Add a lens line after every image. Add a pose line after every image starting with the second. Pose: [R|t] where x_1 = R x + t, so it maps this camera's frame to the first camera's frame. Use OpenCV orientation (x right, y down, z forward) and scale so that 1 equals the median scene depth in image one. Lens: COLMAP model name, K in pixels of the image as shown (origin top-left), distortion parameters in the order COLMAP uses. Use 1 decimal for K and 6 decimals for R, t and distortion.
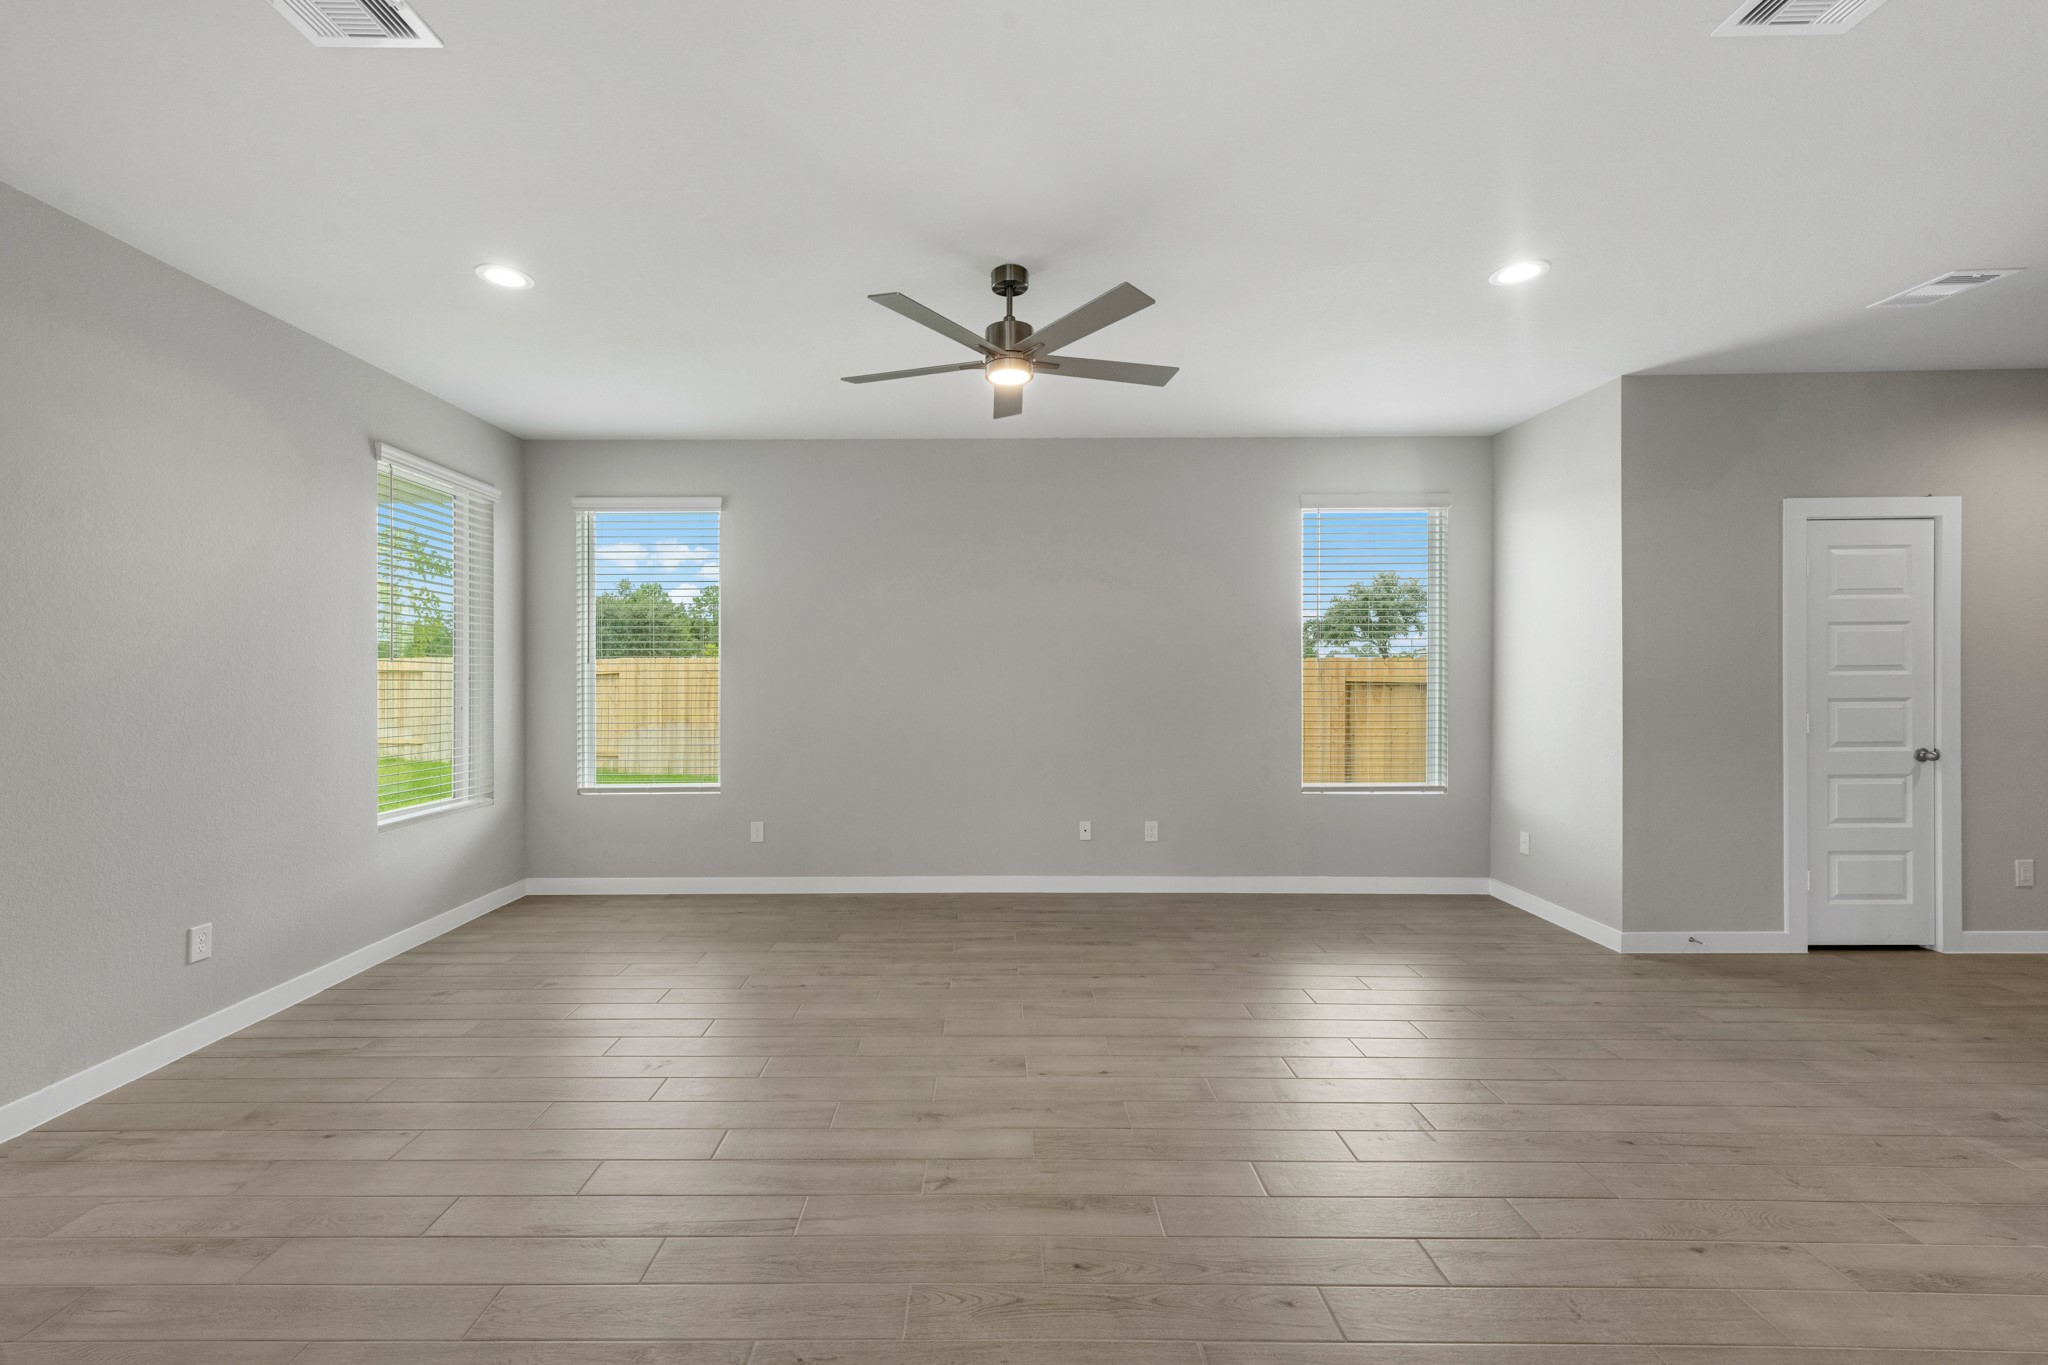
lens RADIAL K [[822.5, 0, 1003.6], [0, 822.5, 677.2], [0, 0, 1]] dist [0.012559, -0.000757]
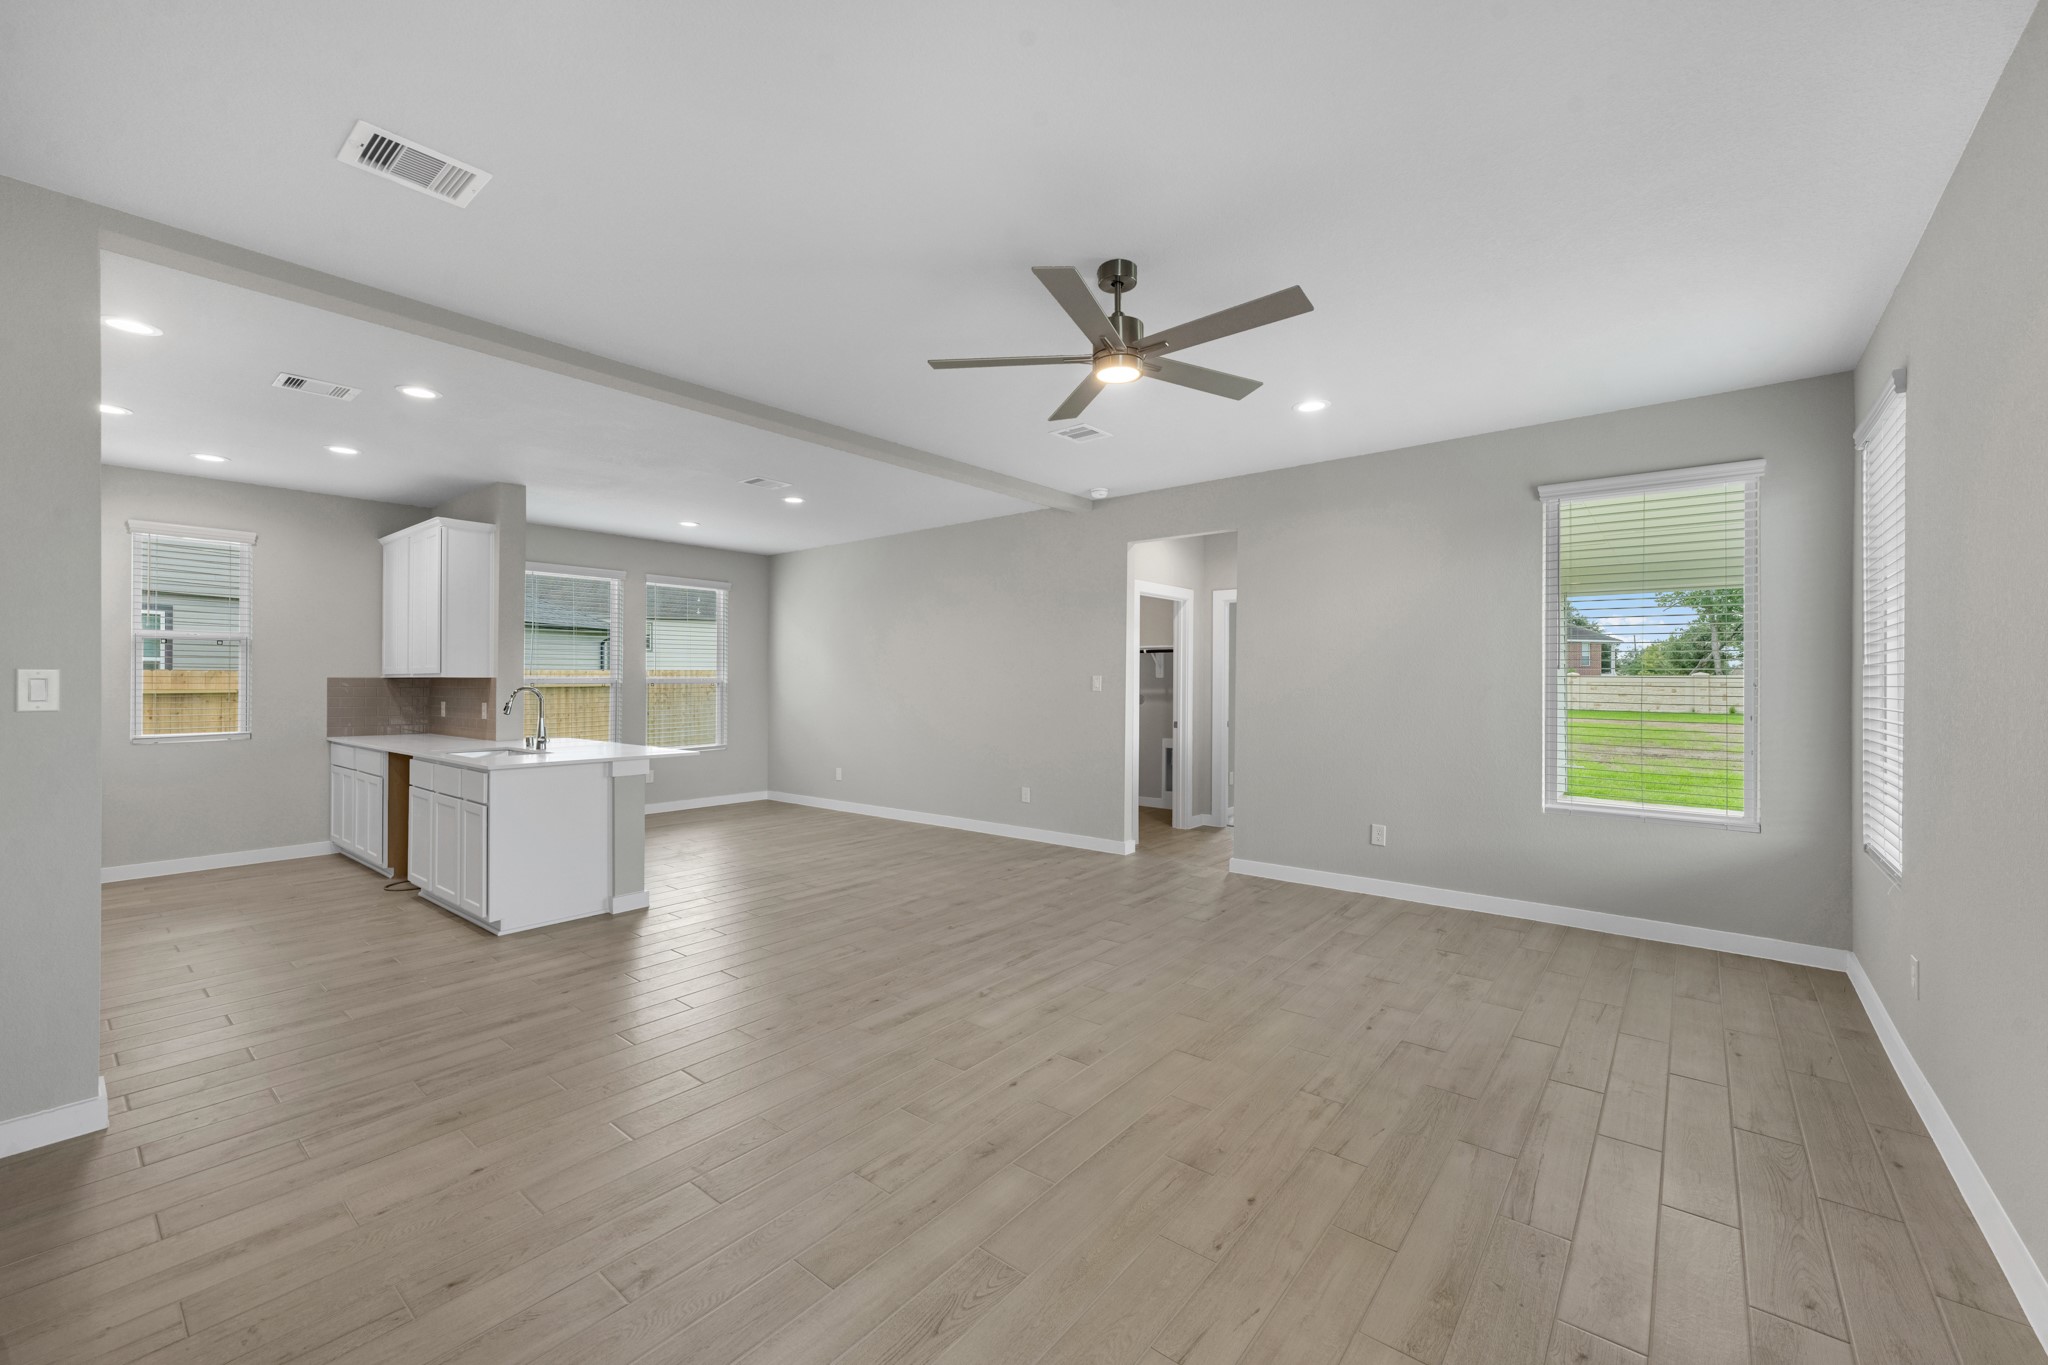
lens RADIAL K [[822.5, 0, 1025.0], [0, 822.5, 683.0], [0, 0, 1]] dist [0.012559, -0.000757]
pose [[-0.639100, -0.001035, -0.769123, 0.933985], [-0.011090, 0.999908, 0.007870, 0.001443], [0.769044, 0.013559, -0.639052, 1.766387]]
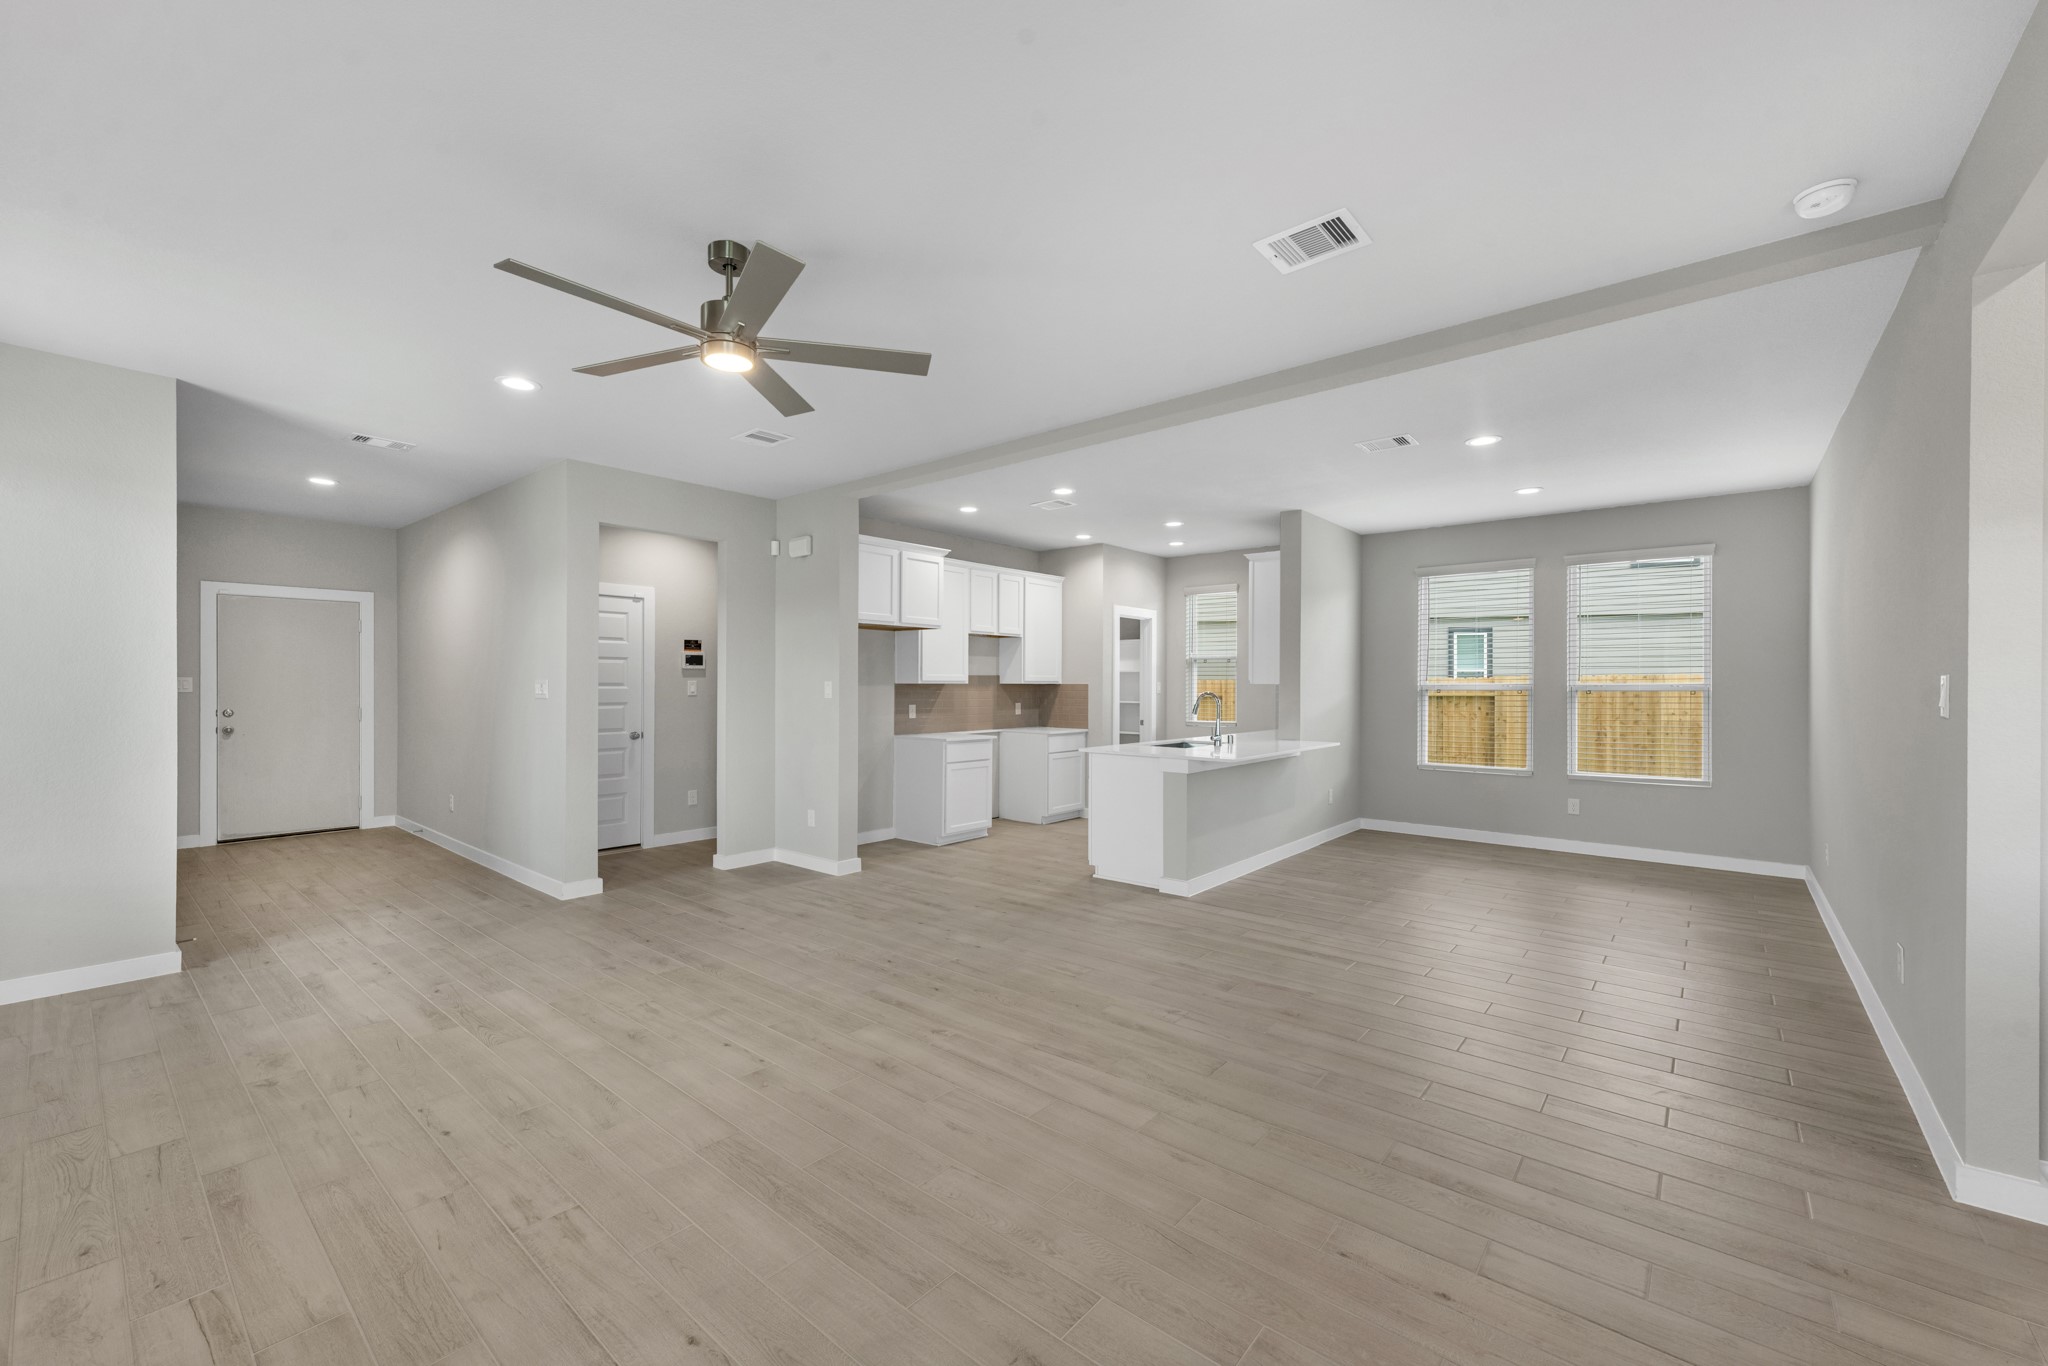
lens RADIAL K [[822.5, 0, 1013.0], [0, 822.5, 680.8], [0, 0, 1]] dist [0.012559, -0.000757]
pose [[-0.747597, 0.000361, 0.664152, -0.963700], [0.004445, 0.999980, 0.004460, -0.005501], [-0.664137, 0.006286, -0.747584, 1.700892]]
